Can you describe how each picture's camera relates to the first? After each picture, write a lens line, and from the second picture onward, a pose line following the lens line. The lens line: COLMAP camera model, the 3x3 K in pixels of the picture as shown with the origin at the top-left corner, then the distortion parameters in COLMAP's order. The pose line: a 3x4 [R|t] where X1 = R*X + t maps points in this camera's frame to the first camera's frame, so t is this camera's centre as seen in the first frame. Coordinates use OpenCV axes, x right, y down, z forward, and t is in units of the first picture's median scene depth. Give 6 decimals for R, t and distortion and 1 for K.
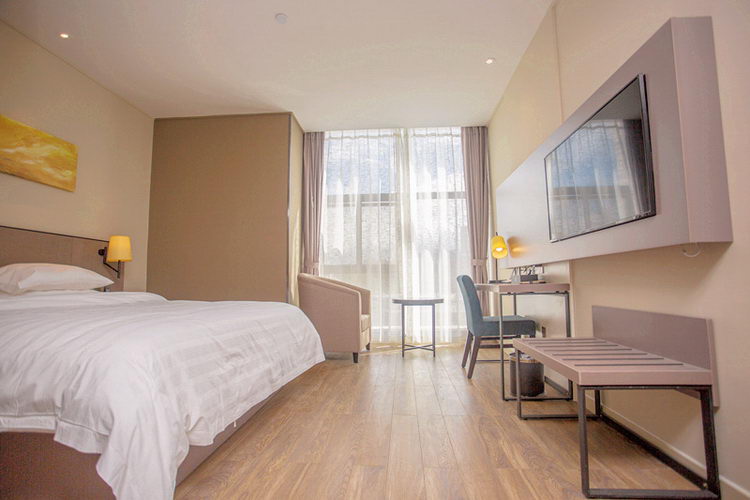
lens RADIAL K [[362.7, 0, 374.5], [0, 362.7, 253.1], [0, 0, 1]] dist [-0.053022, 0.012717]
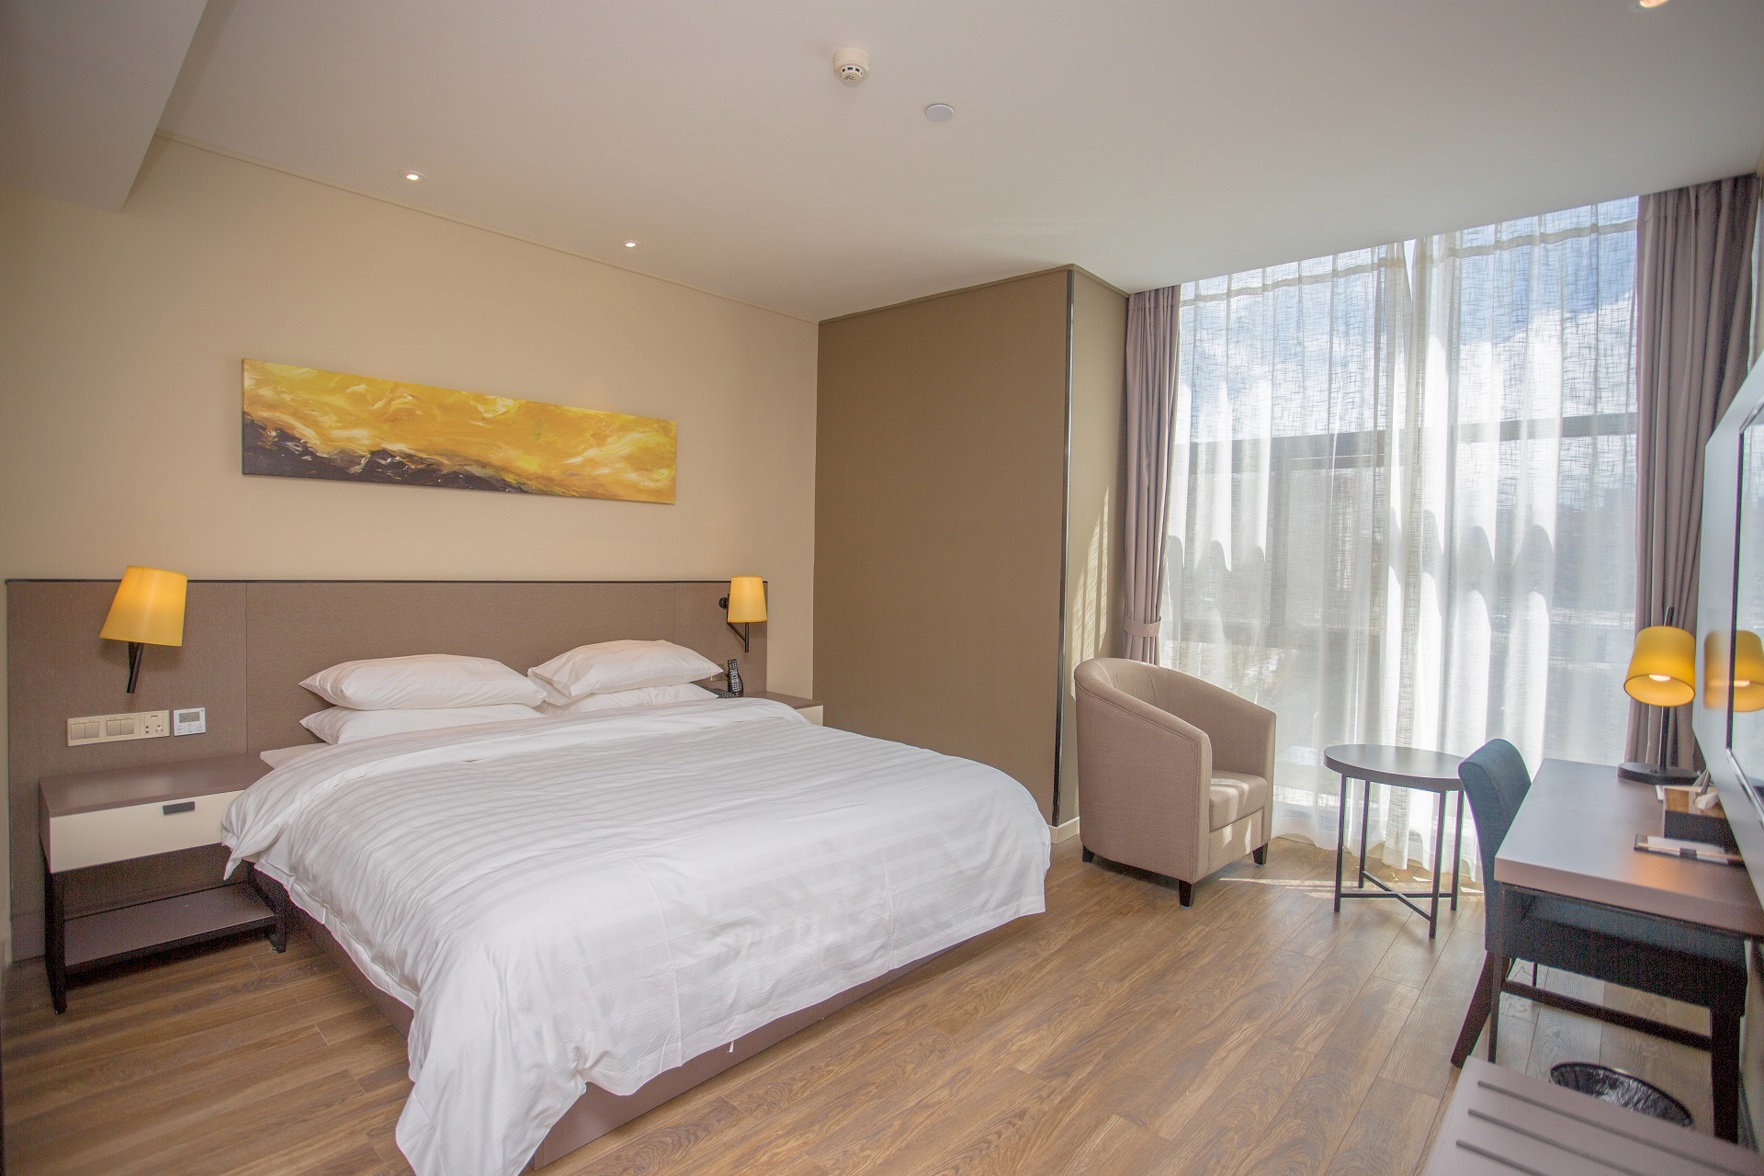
lens RADIAL K [[853.1, 0, 871.4], [0, 853.1, 581.6], [0, 0, 1]] dist [-0.053022, 0.012717]
pose [[0.785290, 0.044886, -0.617499, 0.205169], [0.019356, 0.995101, 0.096950, -0.133572], [0.618825, -0.088086, 0.780574, 0.070820]]
